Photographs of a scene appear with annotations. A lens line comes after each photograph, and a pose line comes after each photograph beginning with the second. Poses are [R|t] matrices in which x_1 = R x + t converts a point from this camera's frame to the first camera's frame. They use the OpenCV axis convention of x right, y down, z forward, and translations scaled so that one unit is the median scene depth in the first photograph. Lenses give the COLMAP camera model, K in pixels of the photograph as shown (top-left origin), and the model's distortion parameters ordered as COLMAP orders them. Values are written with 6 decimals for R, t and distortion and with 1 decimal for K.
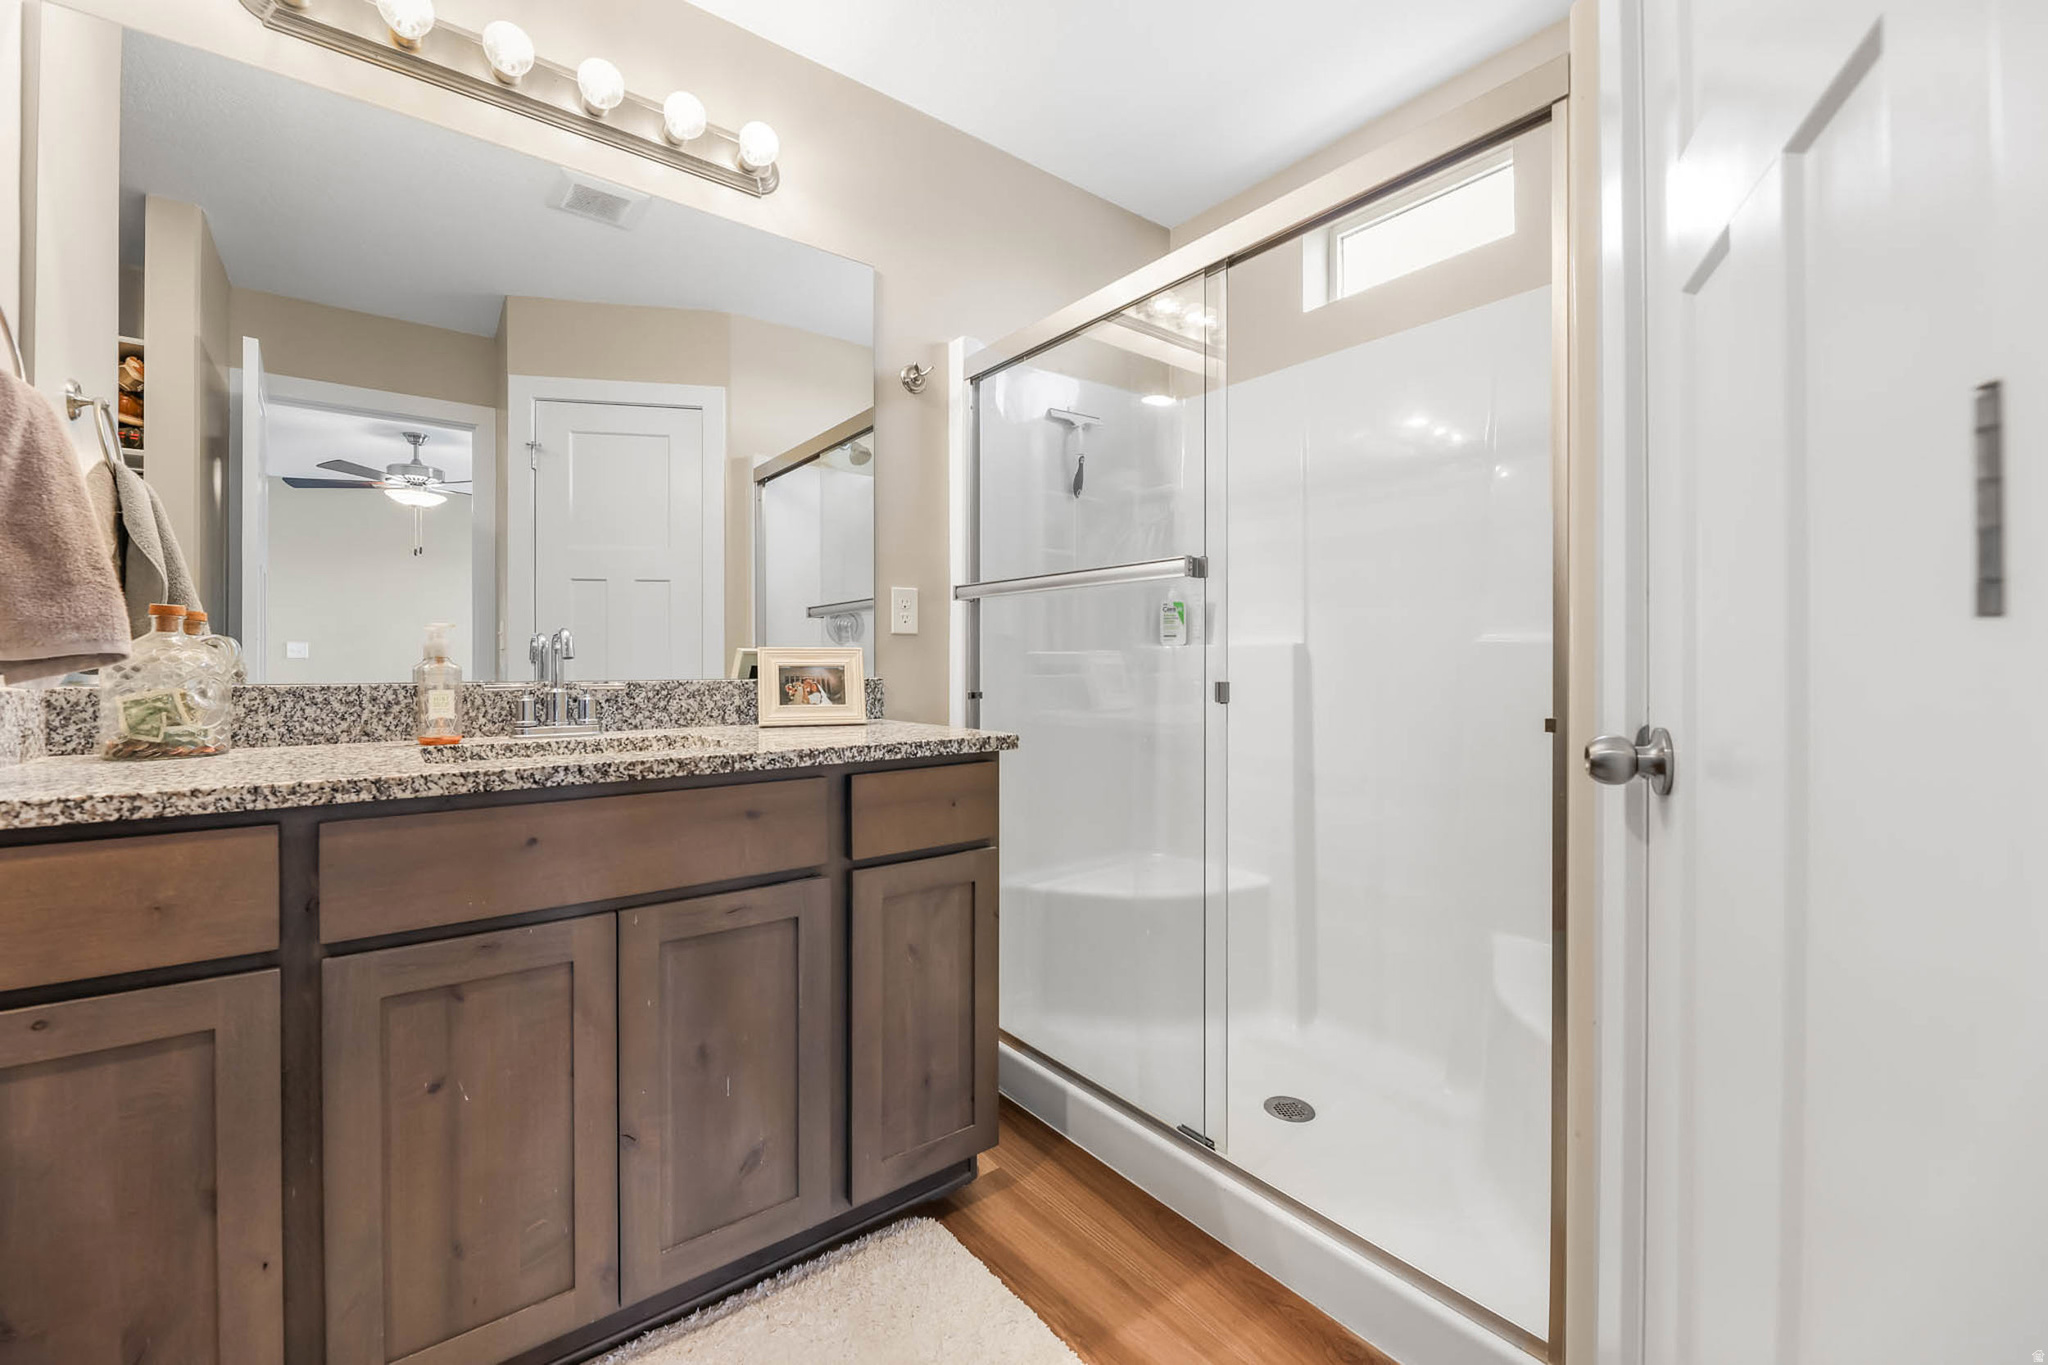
lens RADIAL K [[832.4, 0, 1027.8], [0, 832.4, 669.2], [0, 0, 1]] dist [-0.007270, -0.000013]
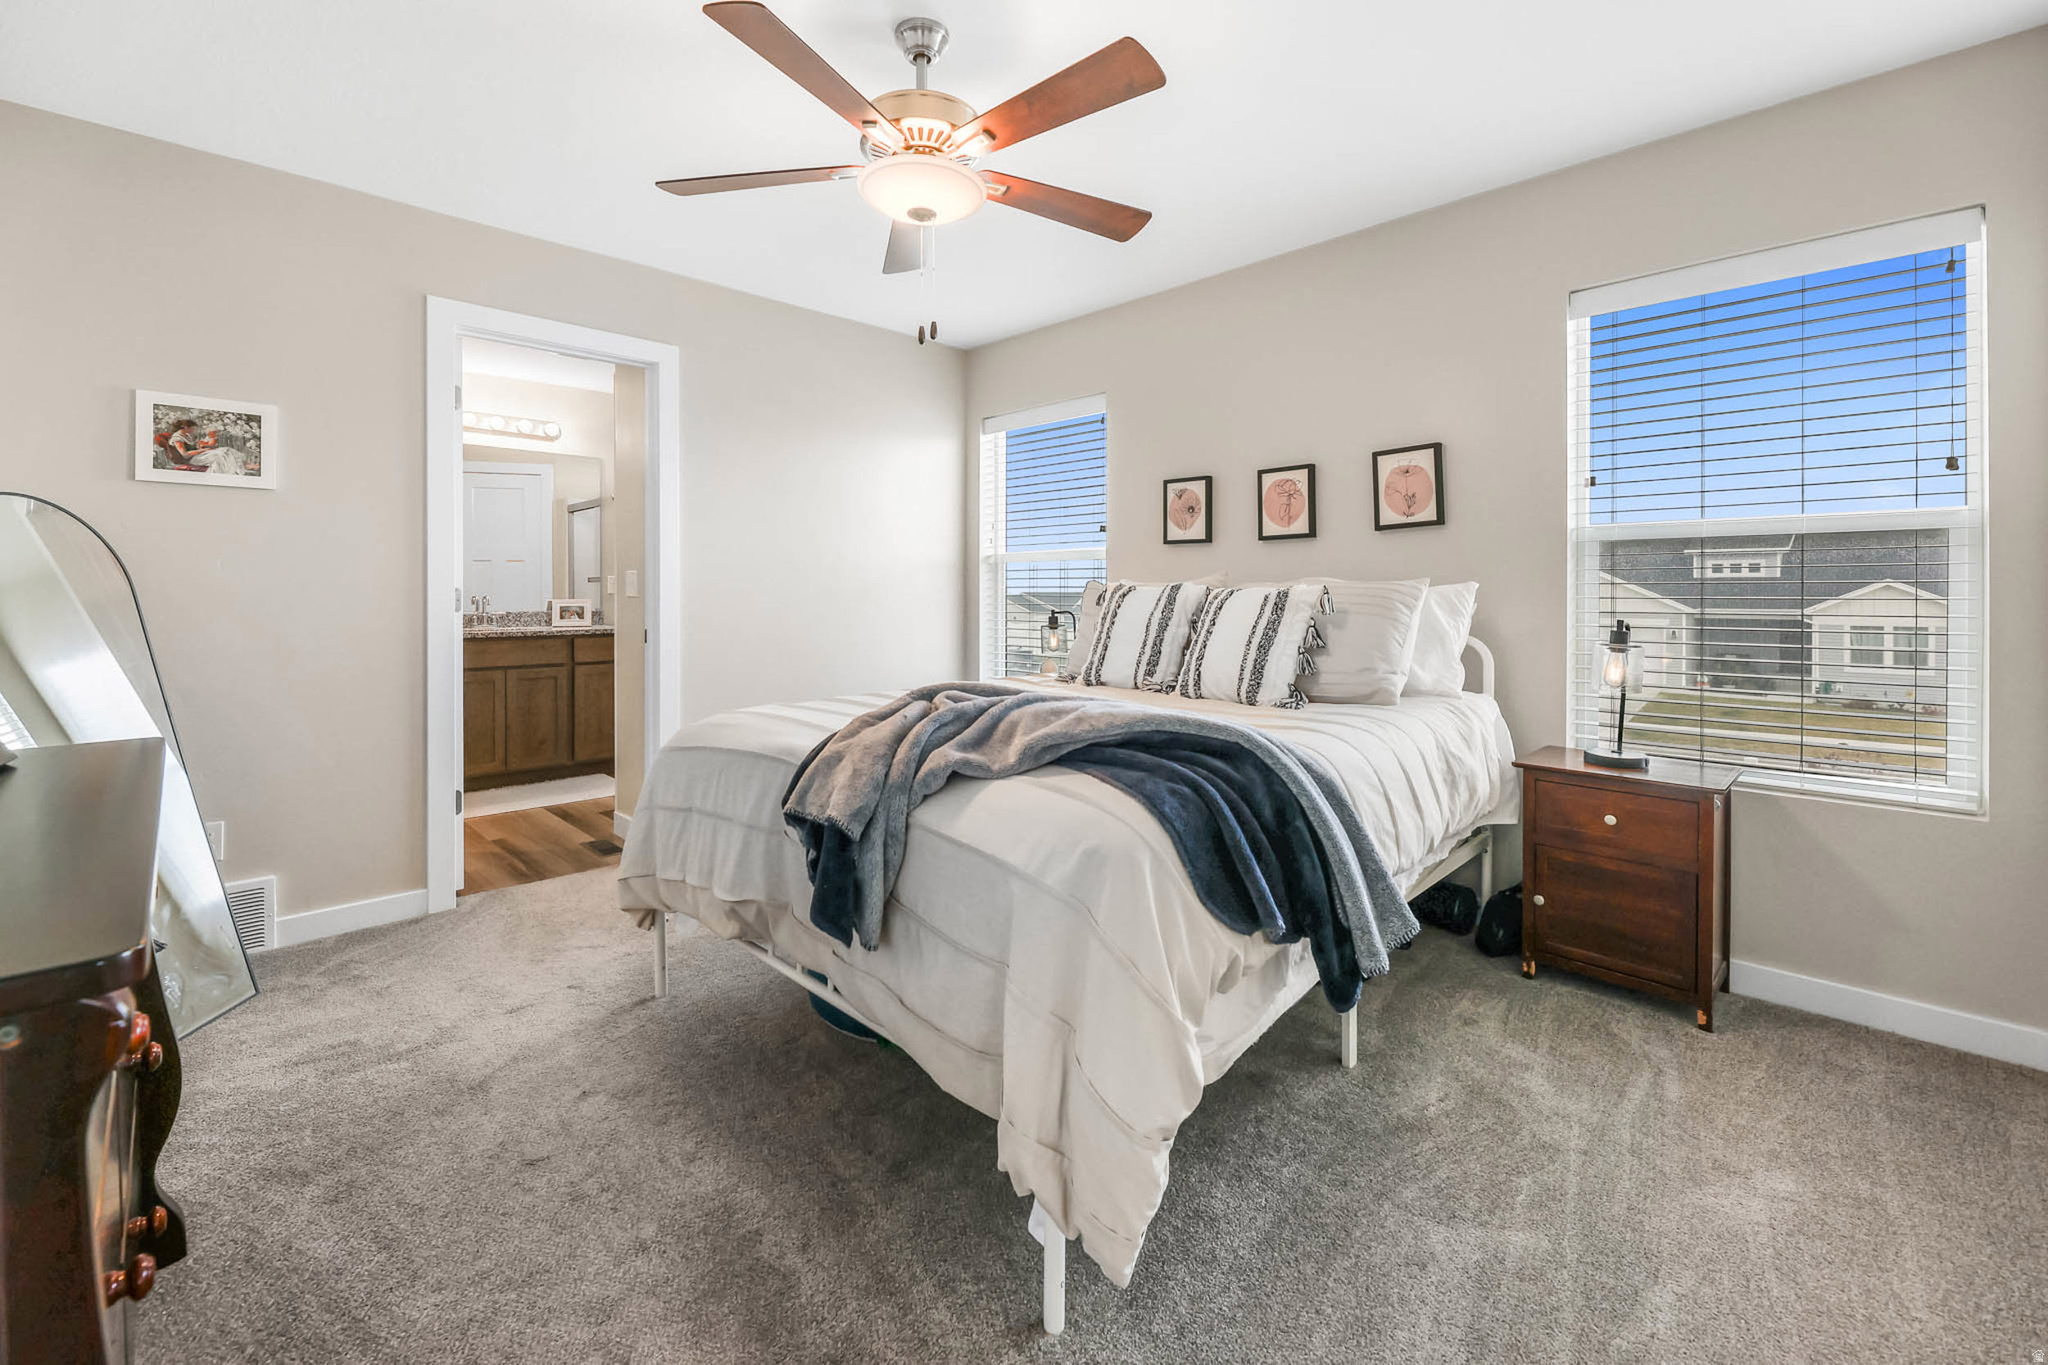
lens RADIAL K [[832.4, 0, 997.3], [0, 832.4, 599.2], [0, 0, 1]] dist [-0.007270, -0.000013]
pose [[0.995032, -0.002900, 0.099516, 1.129352], [0.002471, 0.999987, 0.004437, -0.045121], [-0.099527, -0.004169, 0.995026, -2.472792]]
